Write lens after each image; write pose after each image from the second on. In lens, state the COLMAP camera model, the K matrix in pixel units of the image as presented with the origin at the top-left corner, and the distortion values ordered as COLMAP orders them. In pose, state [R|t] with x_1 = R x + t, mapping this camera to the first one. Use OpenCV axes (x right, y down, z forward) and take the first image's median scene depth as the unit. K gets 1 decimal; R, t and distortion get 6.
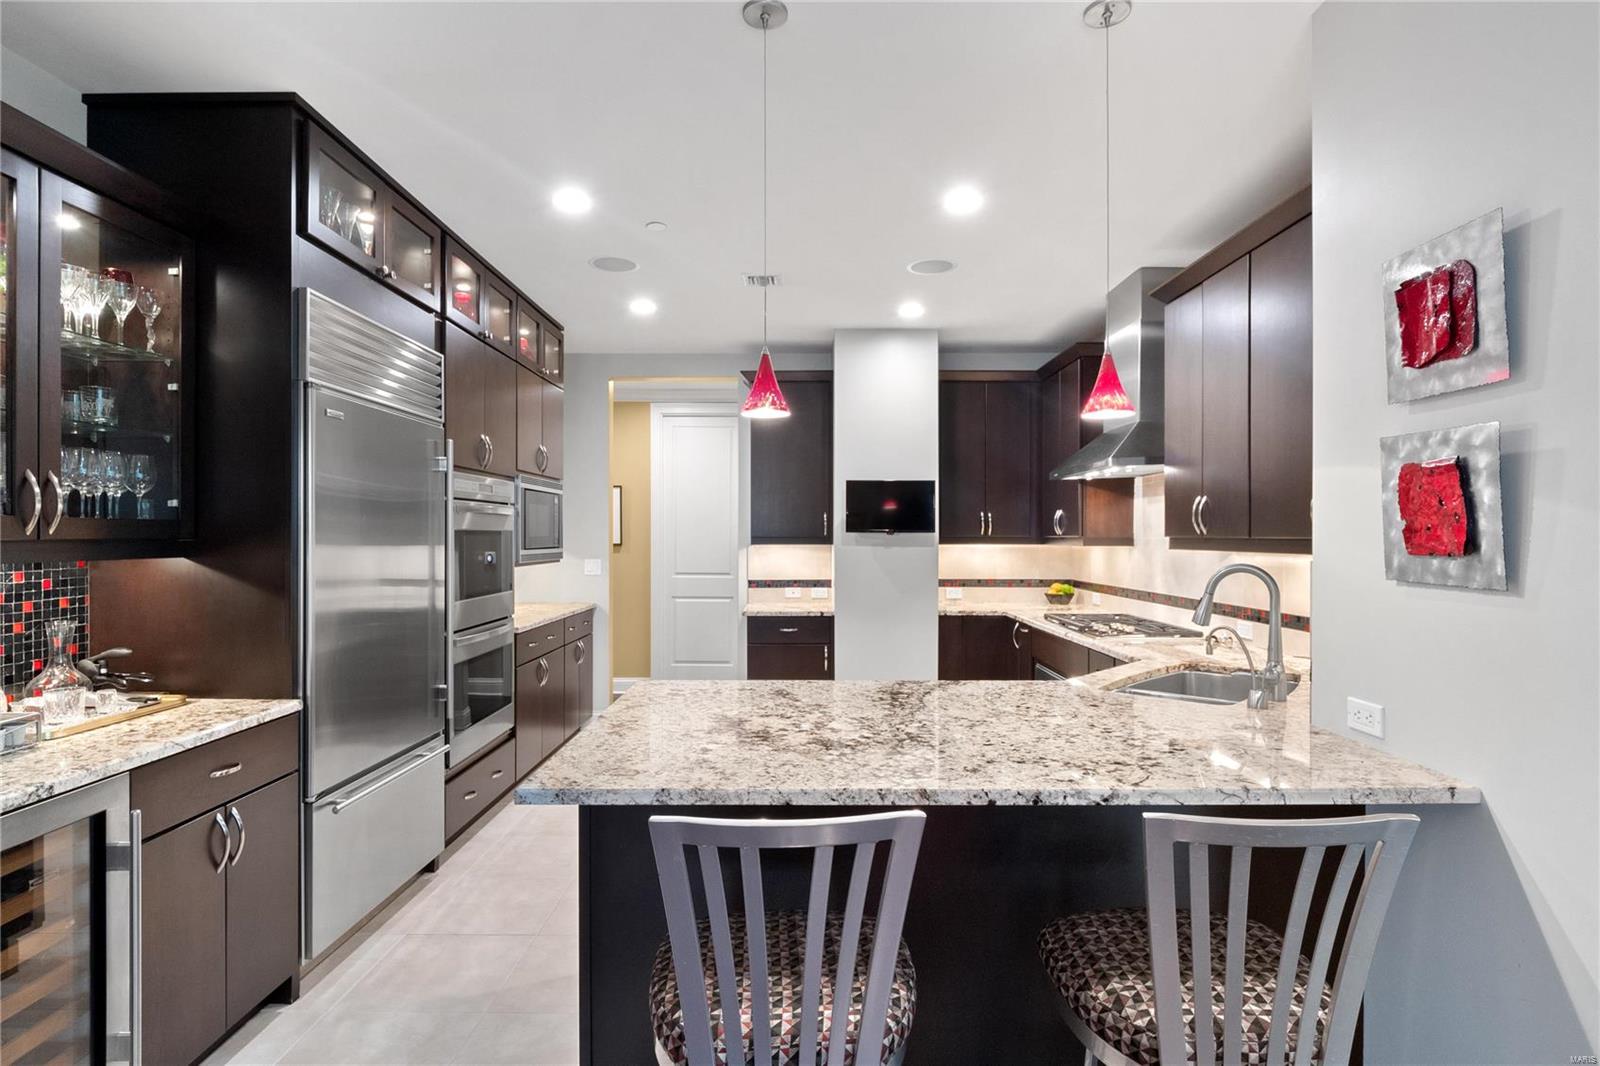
lens RADIAL K [[826.8, 0, 797.7], [0, 826.8, 535.0], [0, 0, 1]] dist [-0.004105, -0.001188]
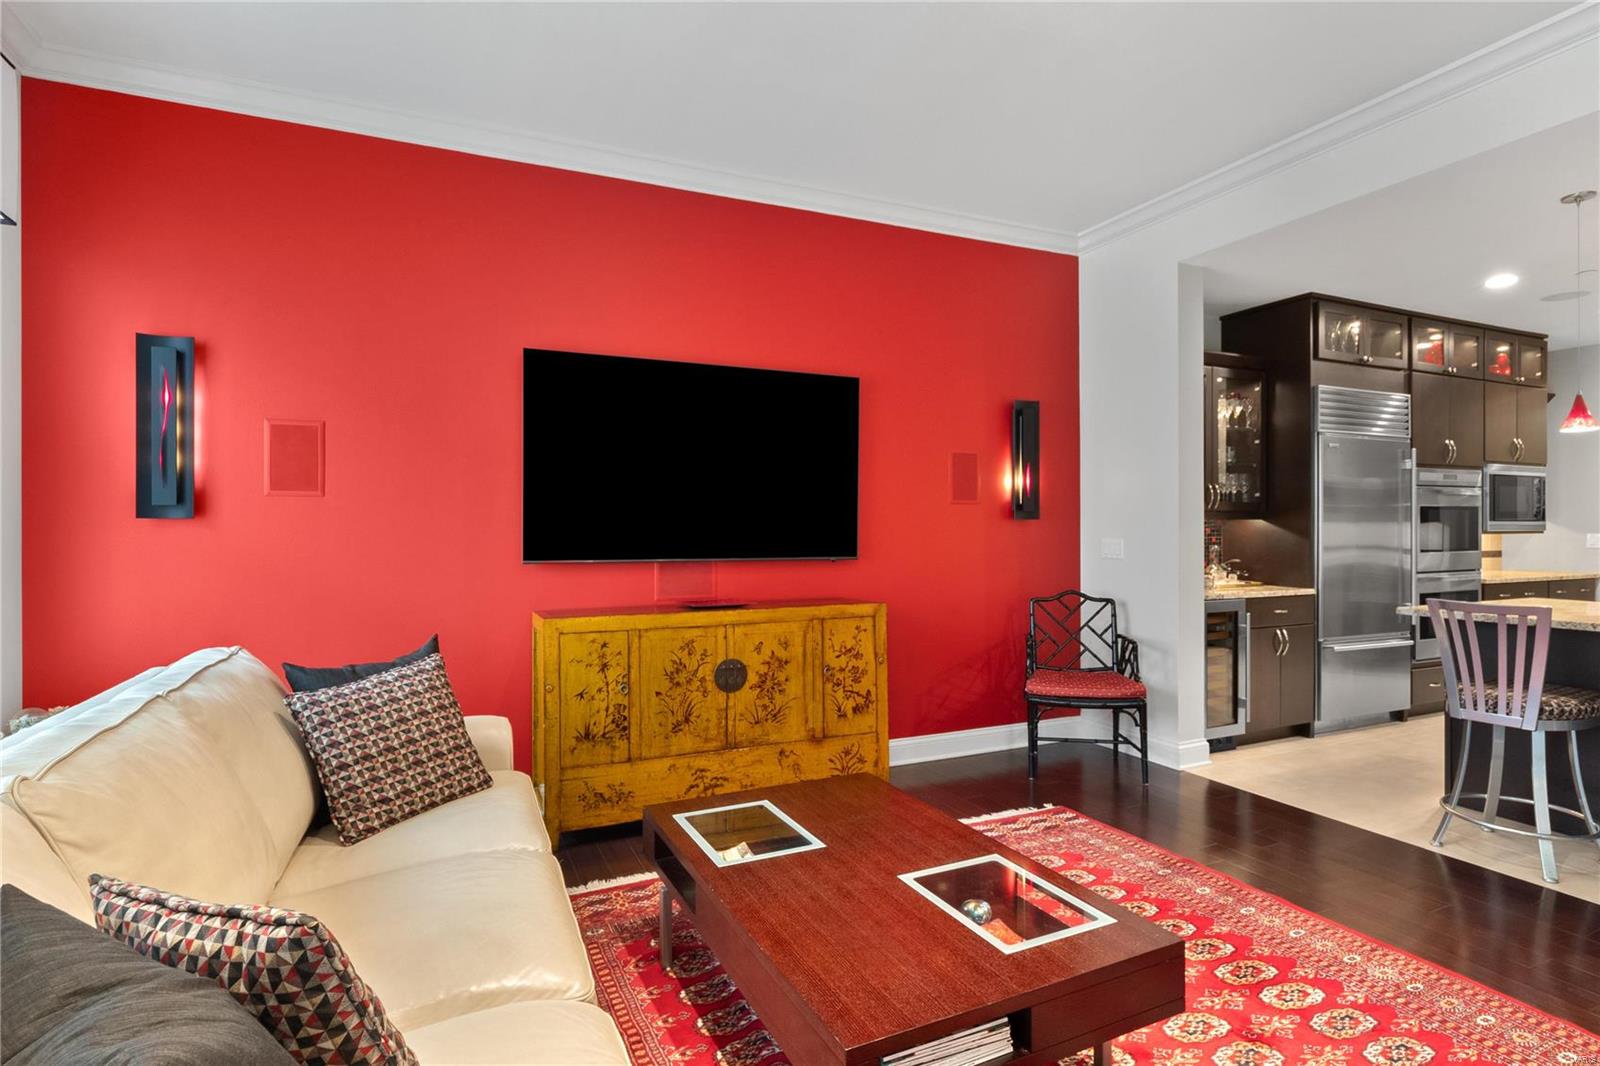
lens RADIAL K [[826.8, 0, 799.6], [0, 826.8, 528.0], [0, 0, 1]] dist [-0.004105, -0.001188]
pose [[0.433388, 0.003091, -0.901202, 0.665812], [0.002778, 0.999985, 0.004765, 0.034541], [0.901203, -0.004569, 0.433373, -1.005262]]
